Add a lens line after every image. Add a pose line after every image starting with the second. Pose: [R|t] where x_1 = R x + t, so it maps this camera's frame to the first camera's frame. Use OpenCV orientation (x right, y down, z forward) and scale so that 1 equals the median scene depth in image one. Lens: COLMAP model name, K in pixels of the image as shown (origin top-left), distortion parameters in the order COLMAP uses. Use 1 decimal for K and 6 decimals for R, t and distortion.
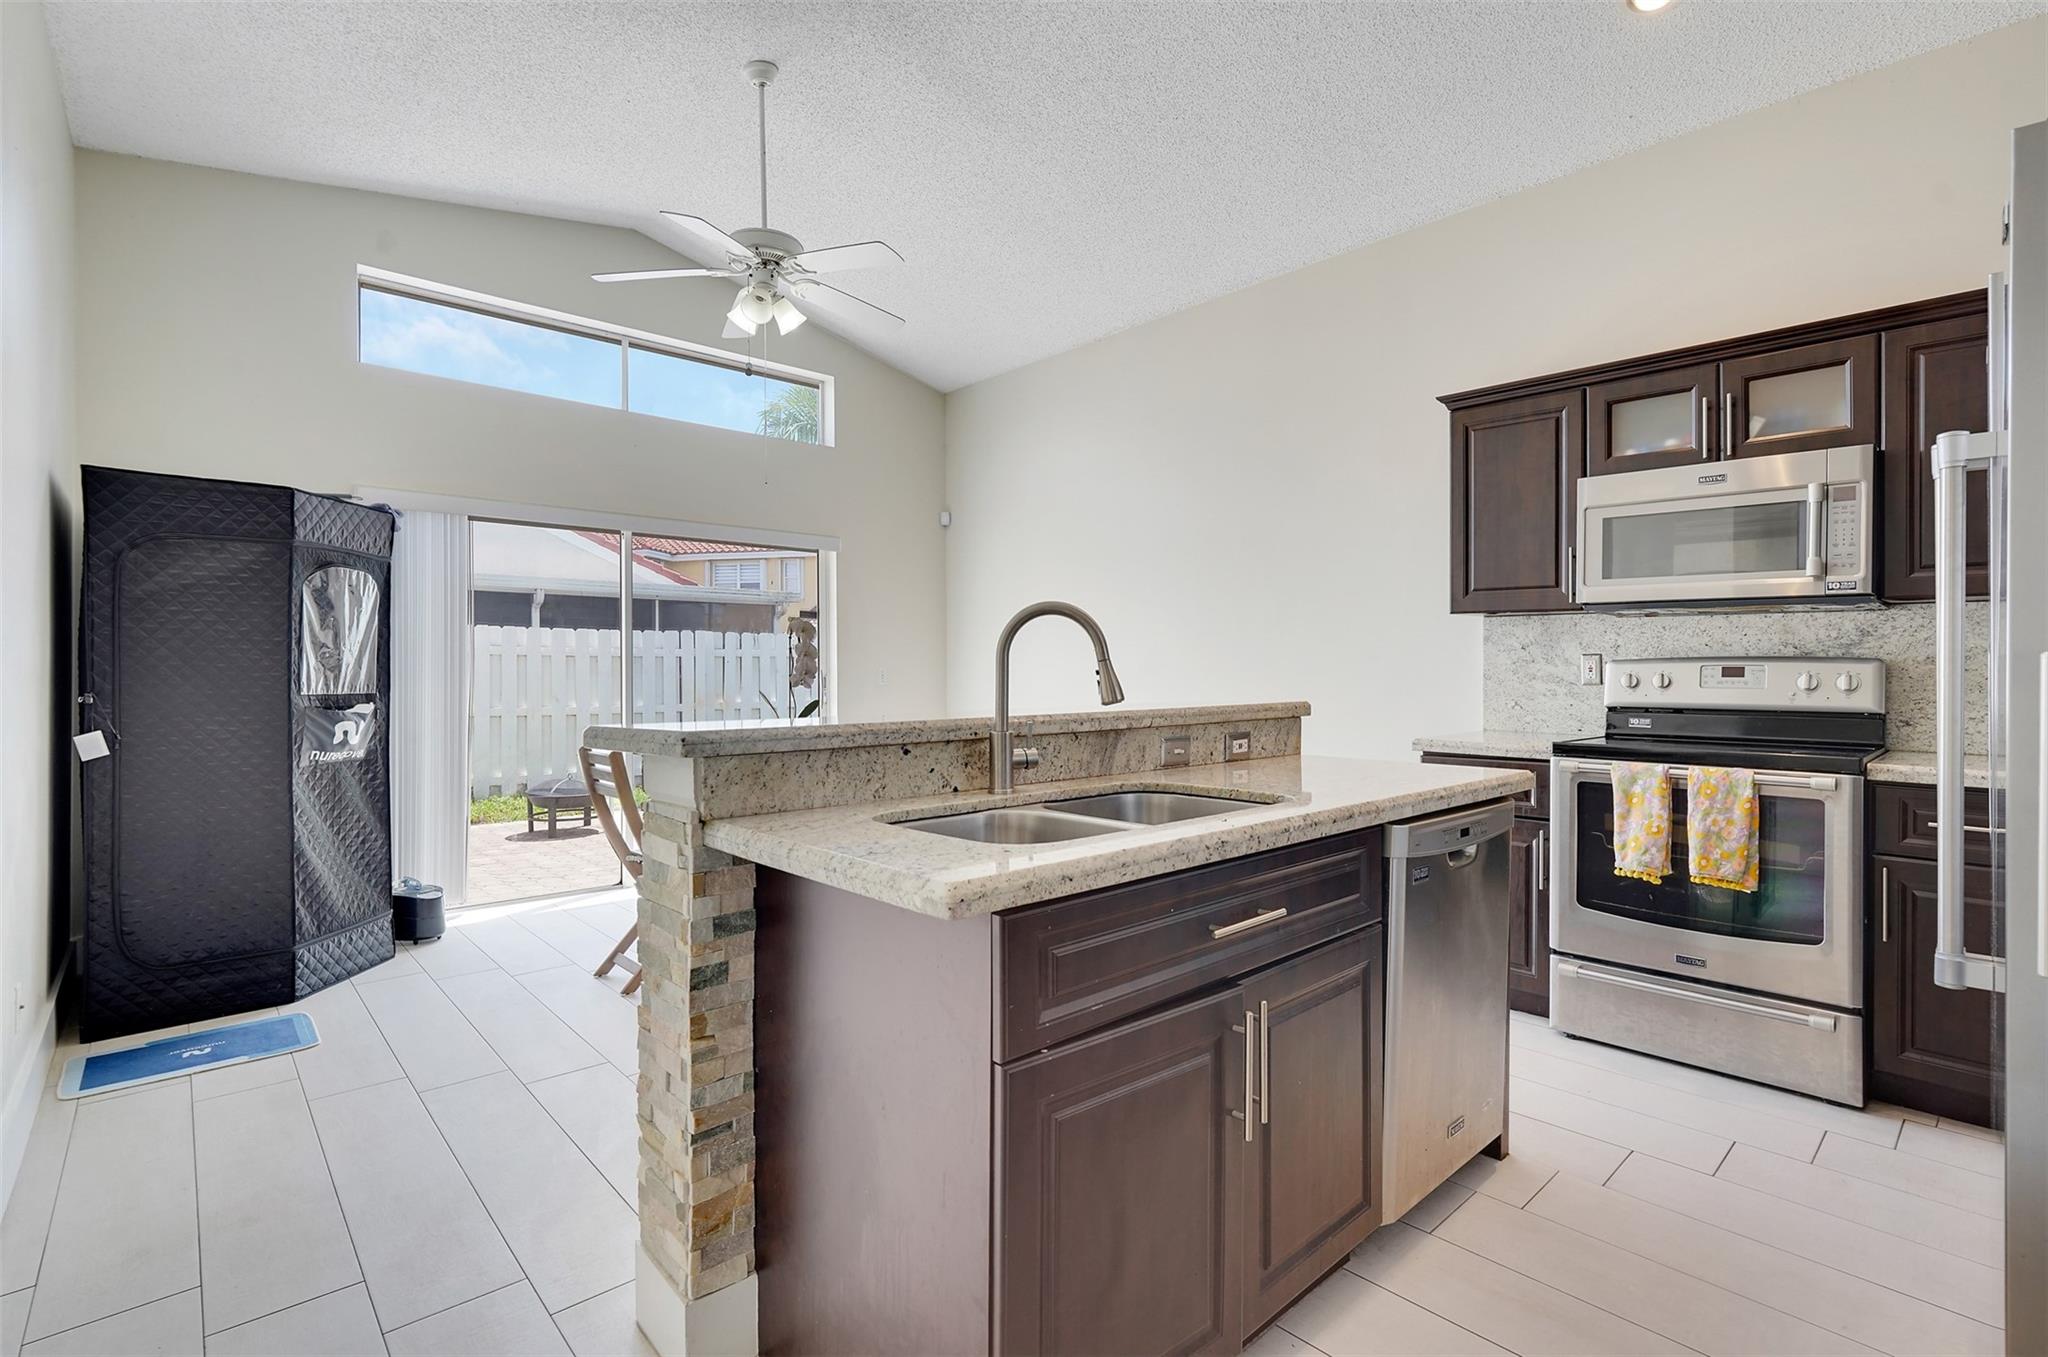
lens RADIAL K [[970.9, 0, 1022.2], [0, 970.9, 661.7], [0, 0, 1]] dist [-0.002219, 0.000013]
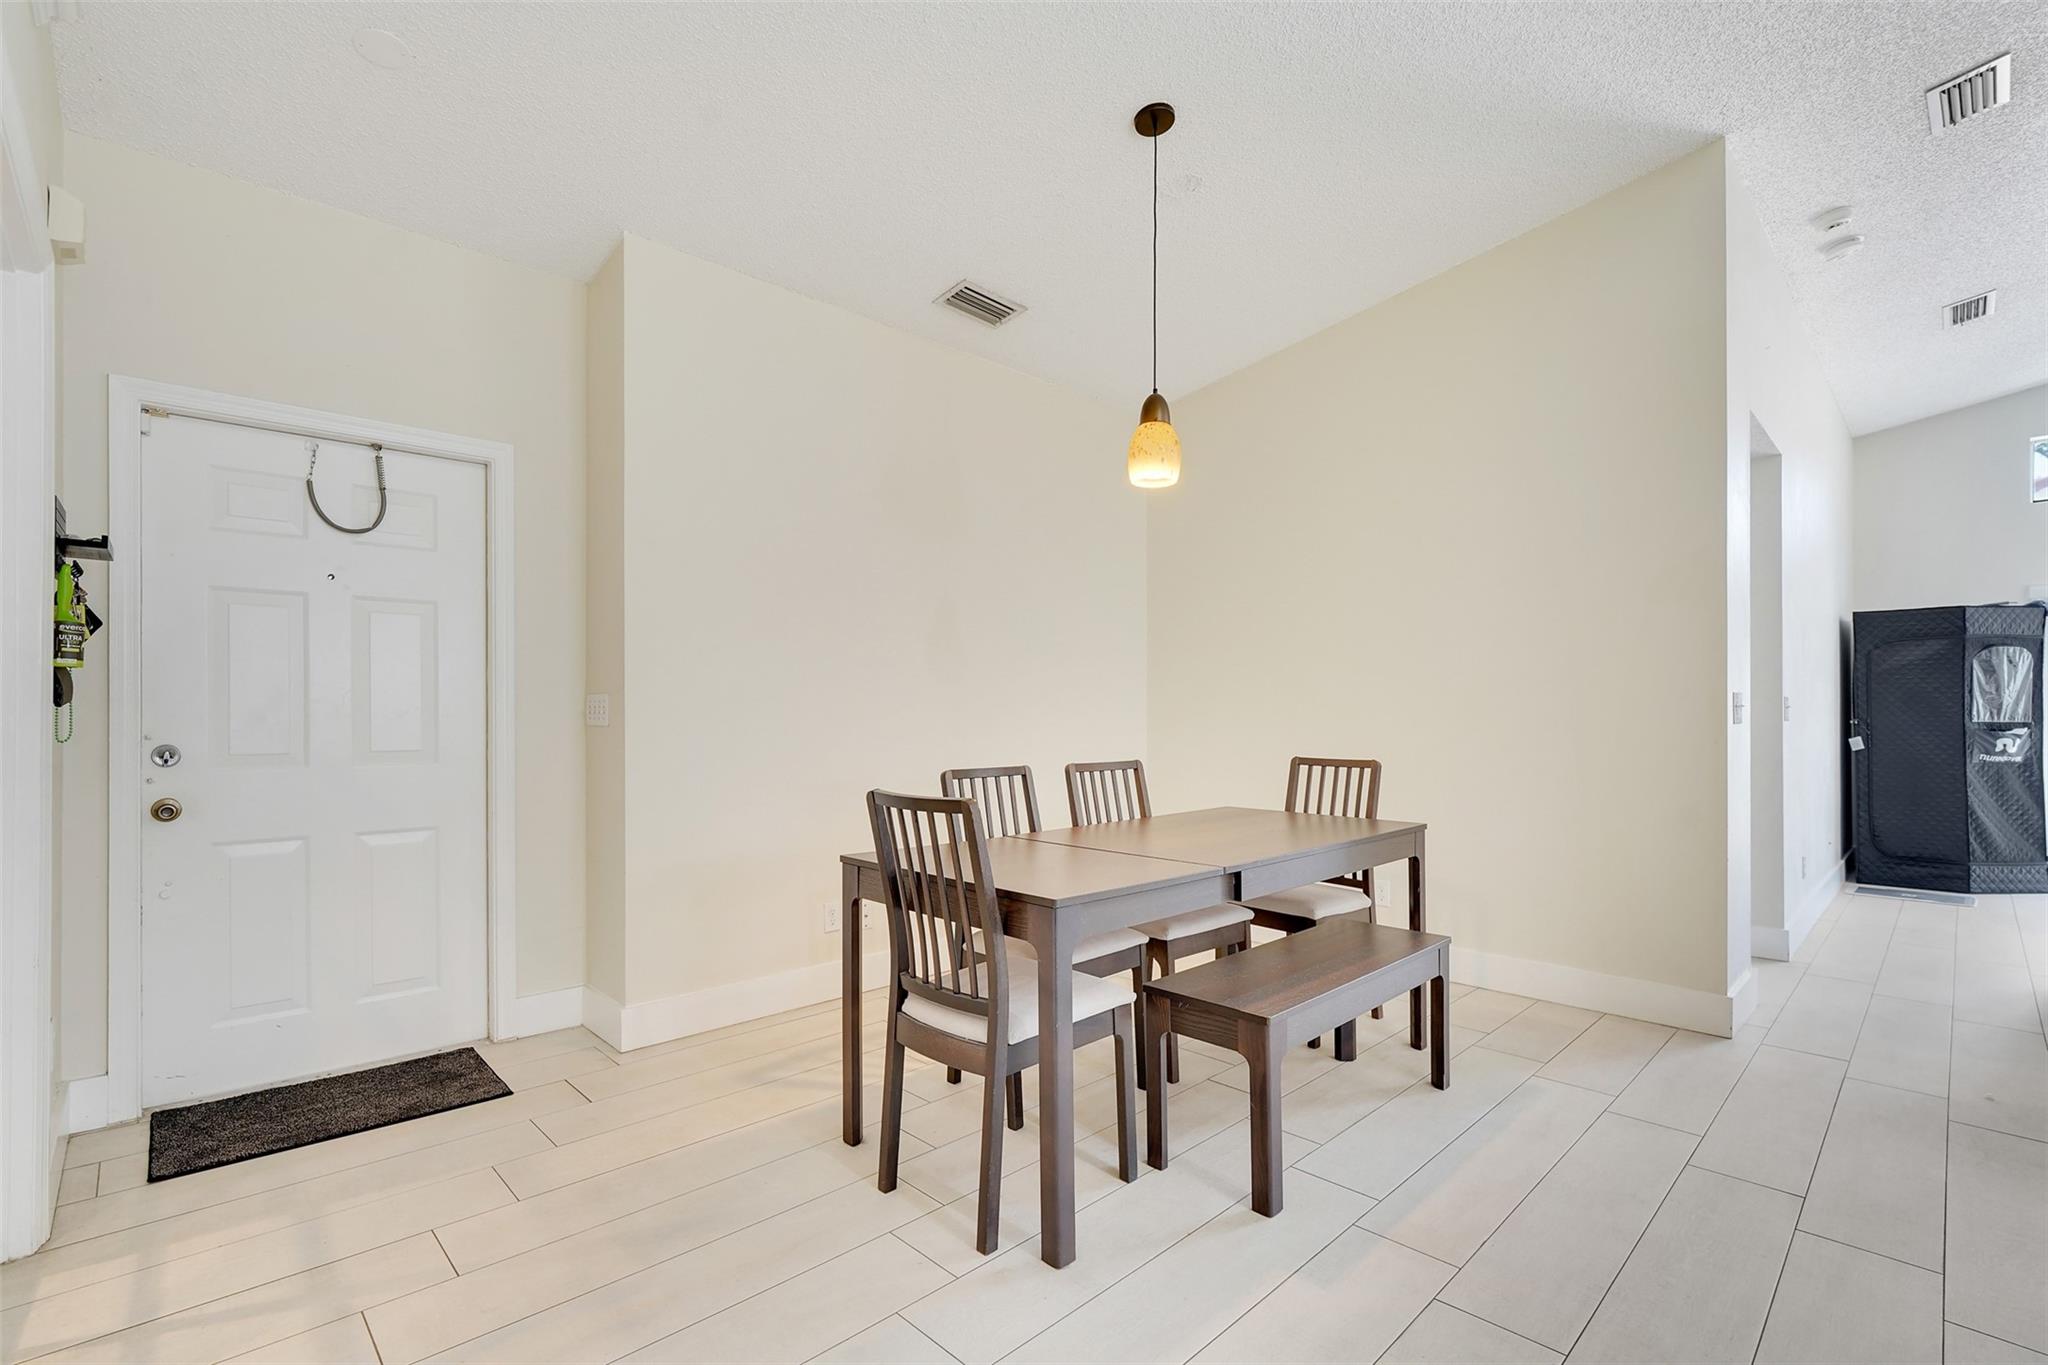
lens RADIAL K [[949.9, 0, 1032.1], [0, 949.9, 696.8], [0, 0, 1]] dist [0.000225, -0.000821]
pose [[0.074715, -0.005367, -0.997190, 0.822520], [0.009205, 0.999947, -0.004693, -0.018279], [0.997162, -0.008829, 0.074761, -0.806558]]
